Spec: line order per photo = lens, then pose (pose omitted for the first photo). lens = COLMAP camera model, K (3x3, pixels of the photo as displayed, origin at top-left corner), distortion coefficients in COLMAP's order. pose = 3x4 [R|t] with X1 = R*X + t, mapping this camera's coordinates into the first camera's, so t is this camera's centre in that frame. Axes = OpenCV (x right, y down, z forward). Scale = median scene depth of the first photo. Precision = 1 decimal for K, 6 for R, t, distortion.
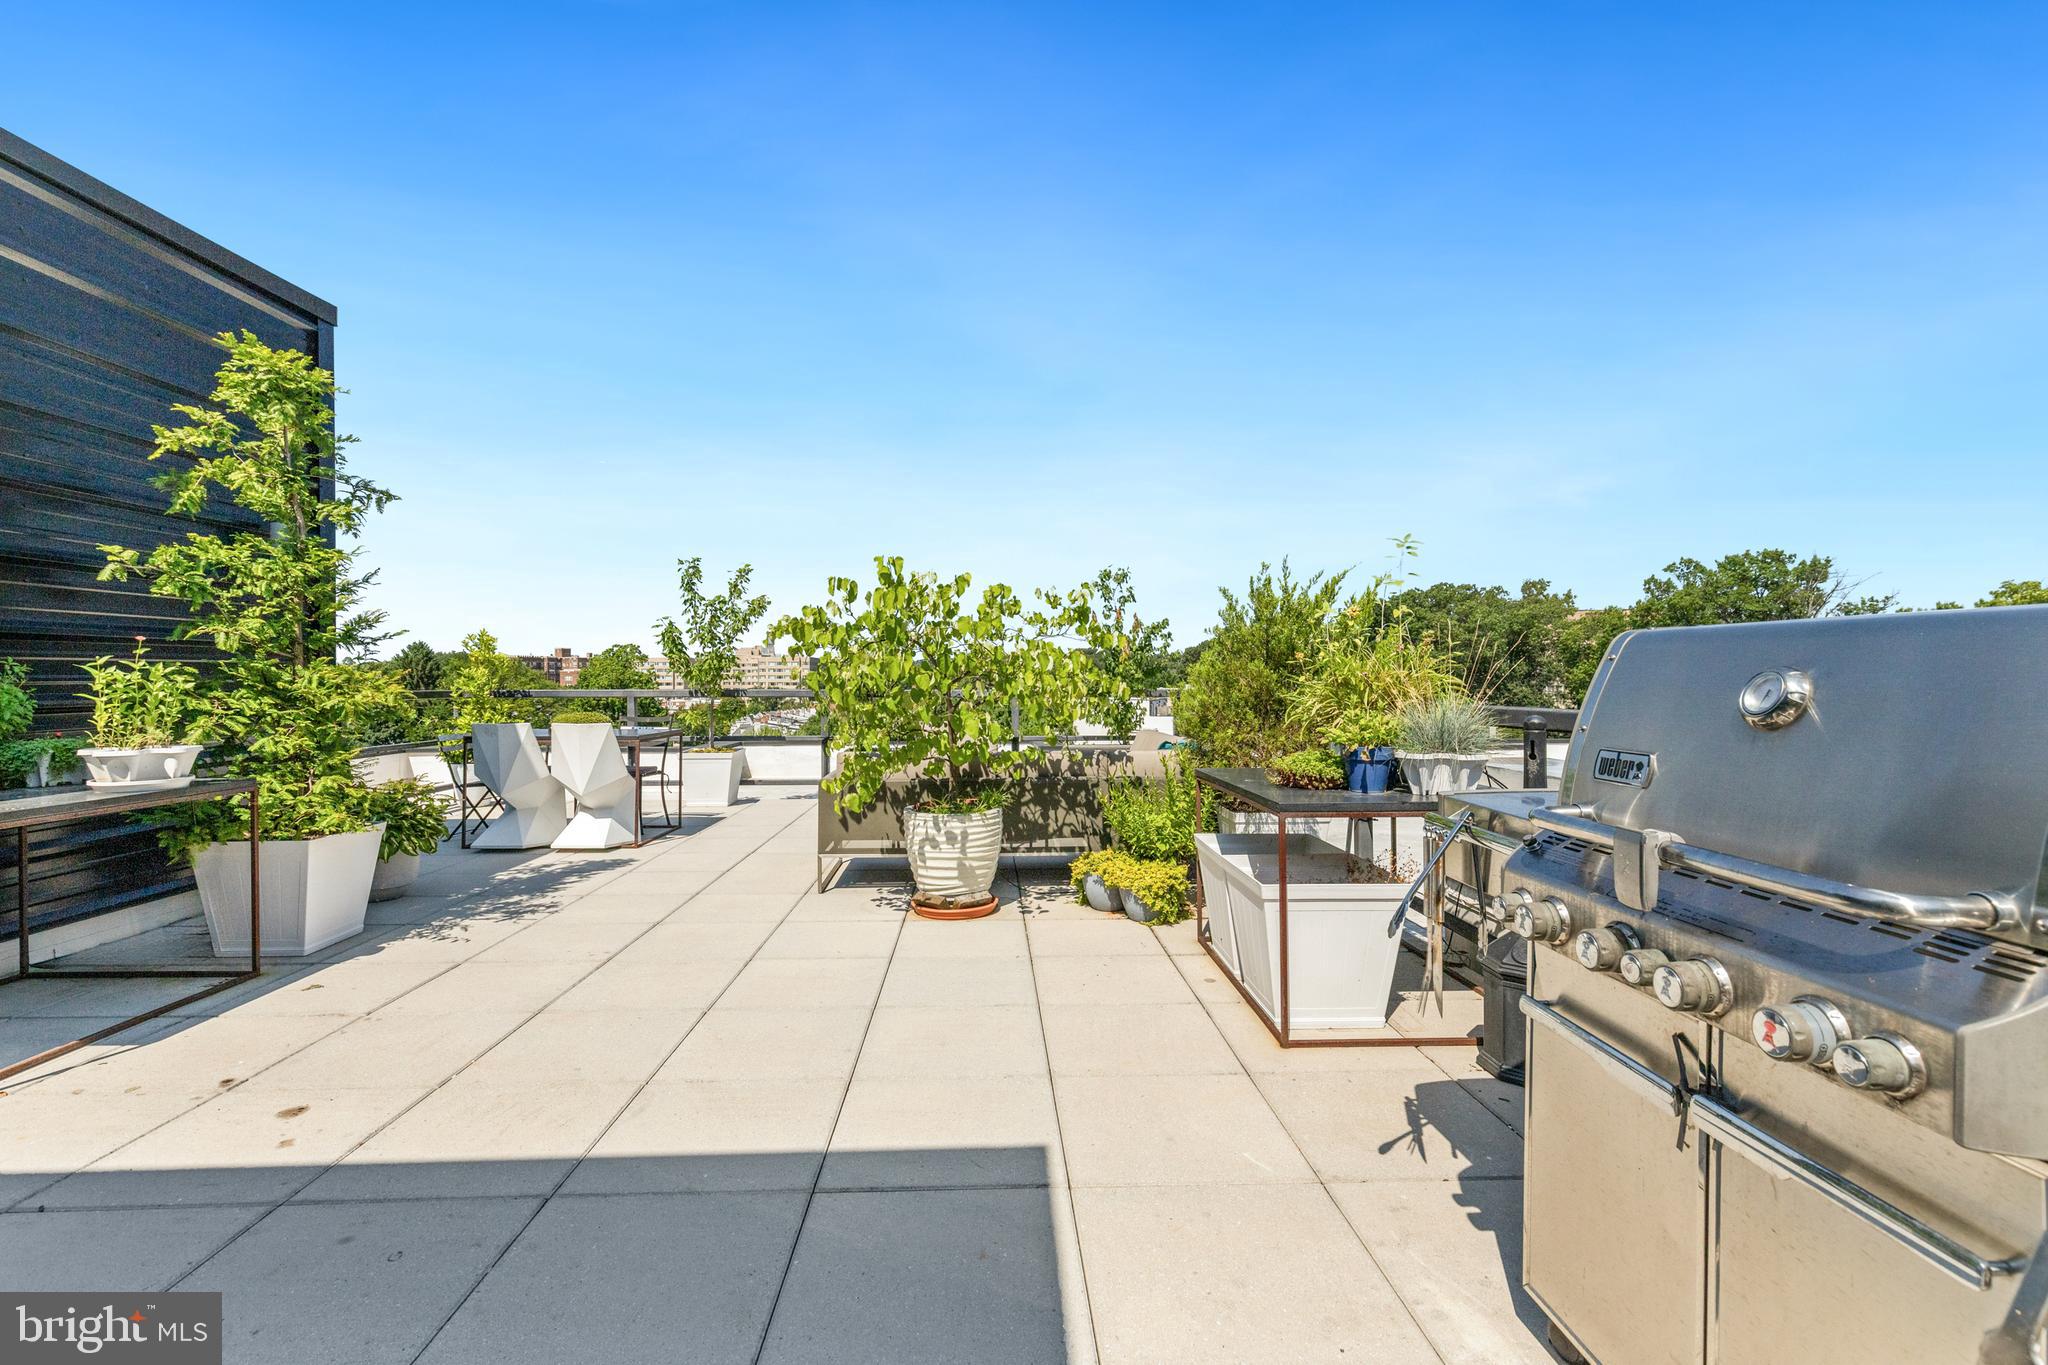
lens RADIAL K [[919.5, 0, 1020.1], [0, 919.5, 680.5], [0, 0, 1]] dist [0.004209, -0.000135]
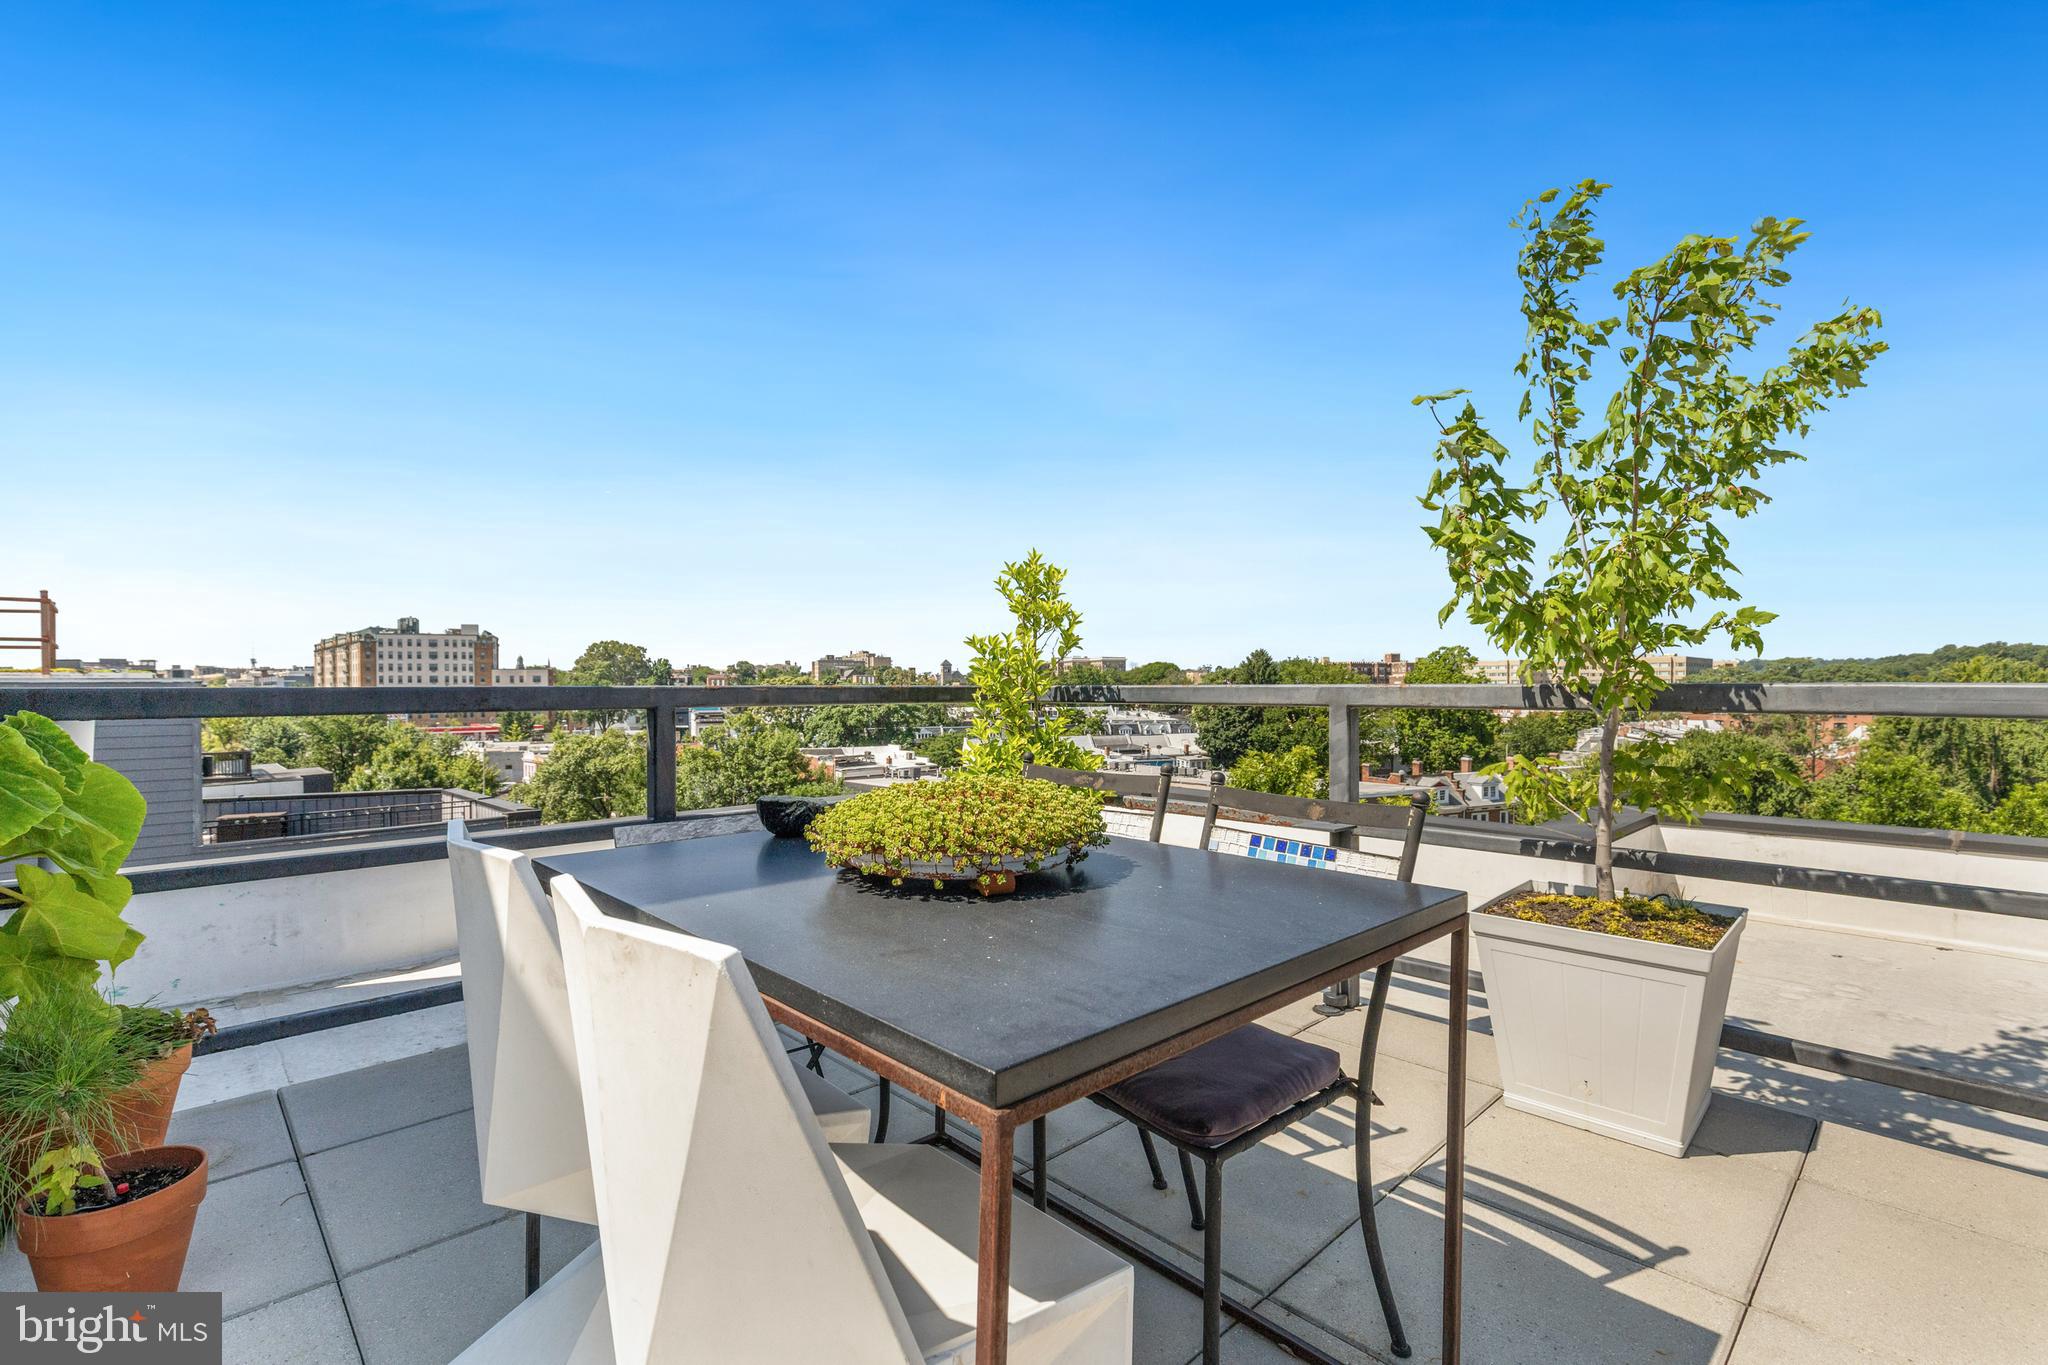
lens RADIAL K [[919.5, 0, 1013.6], [0, 919.5, 693.9], [0, 0, 1]] dist [0.004209, -0.000135]
pose [[0.657156, 0.008145, -0.753711, -0.020706], [-0.001512, 0.999954, 0.009488, 0.000511], [0.753753, -0.005095, 0.657138, 0.058691]]
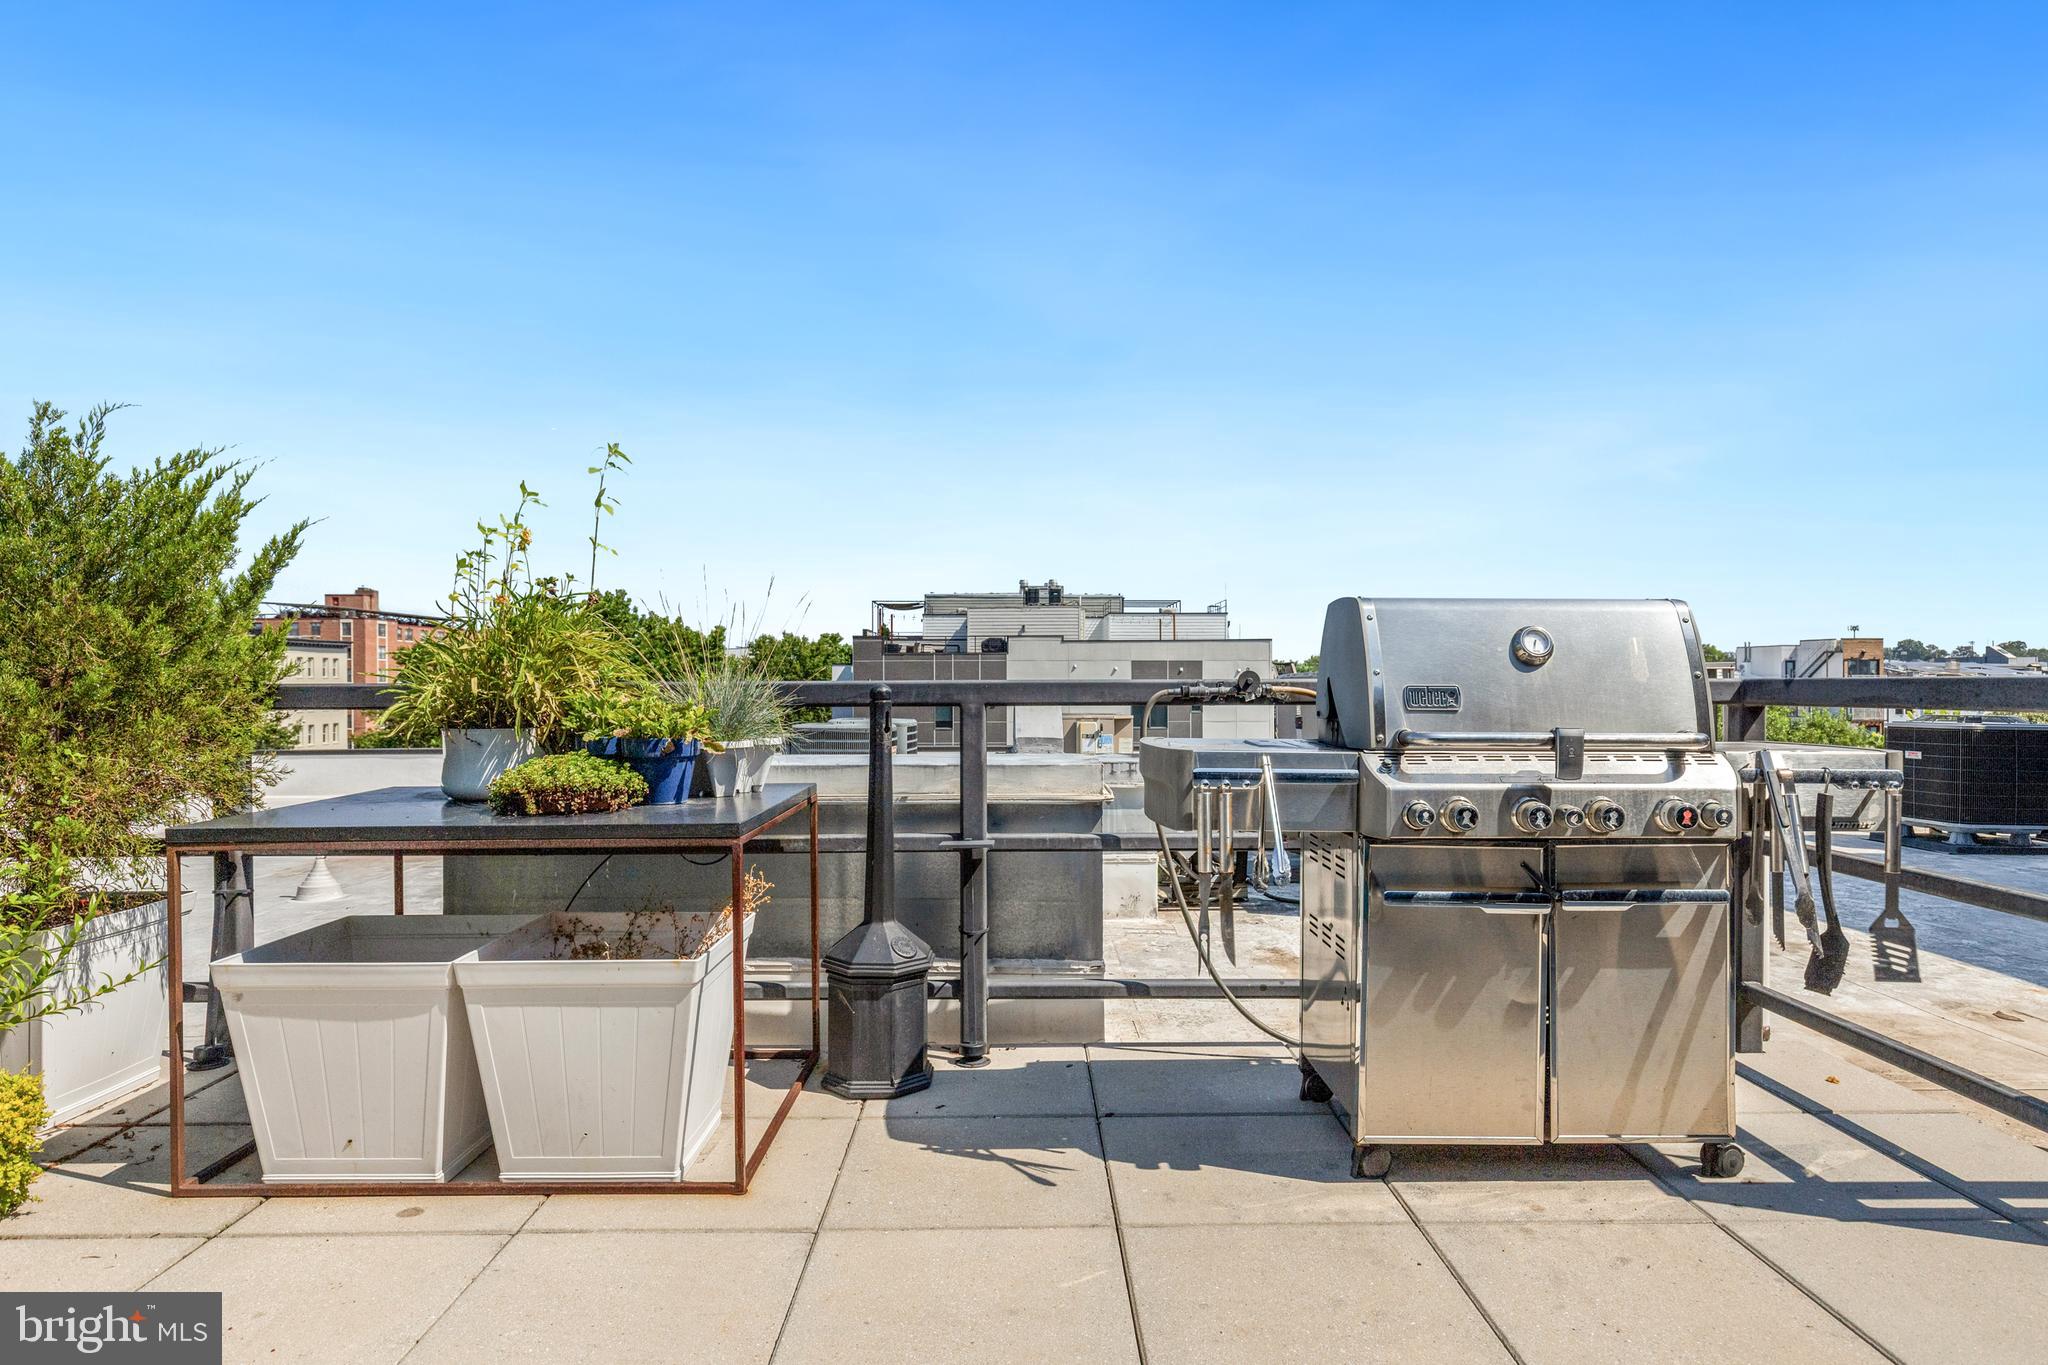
lens RADIAL K [[1259.3, 0, 1005.8], [0, 1259.3, 681.5], [0, 0, 1]] dist [0.002514, 0.000344]
pose [[0.042723, -0.001182, 0.999086, -0.410806], [0.008177, 0.999966, 0.000833, 0.022925], [-0.999053, 0.008134, 0.042732, 0.520951]]
